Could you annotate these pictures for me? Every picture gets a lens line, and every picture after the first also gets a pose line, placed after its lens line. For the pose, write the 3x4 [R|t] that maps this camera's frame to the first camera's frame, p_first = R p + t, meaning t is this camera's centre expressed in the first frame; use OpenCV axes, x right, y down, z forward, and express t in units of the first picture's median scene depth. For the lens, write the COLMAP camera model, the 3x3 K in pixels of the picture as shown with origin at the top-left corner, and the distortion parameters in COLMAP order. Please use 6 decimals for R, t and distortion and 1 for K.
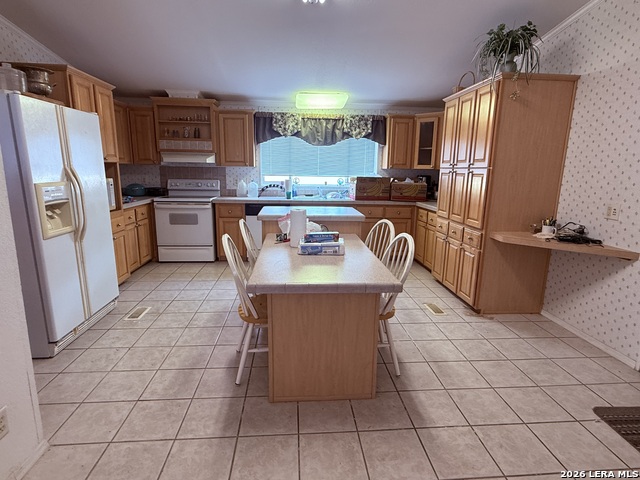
lens RADIAL K [[342.5, 0, 318.0], [0, 342.5, 240.1], [0, 0, 1]] dist [-0.001822, -0.000688]
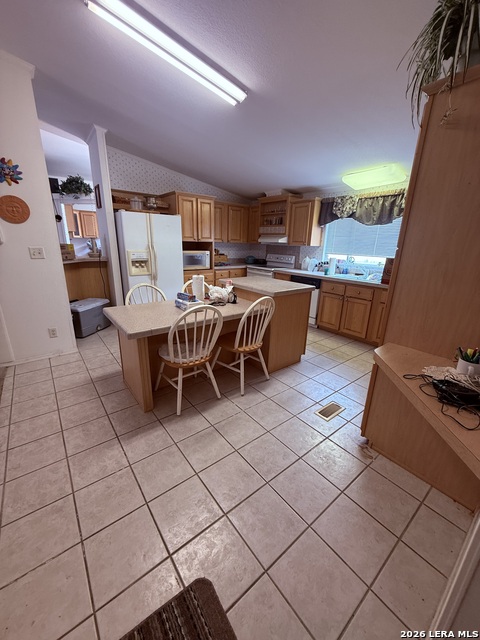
lens RADIAL K [[254.3, 0, 238.2], [0, 254.3, 319.5], [0, 0, 1]] dist [-0.003371, 0.000311]
pose [[0.557135, 0.239993, -0.794987, 0.458869], [-0.188676, 0.968875, 0.160260, -0.058025], [0.808704, 0.060708, 0.585075, 0.283225]]
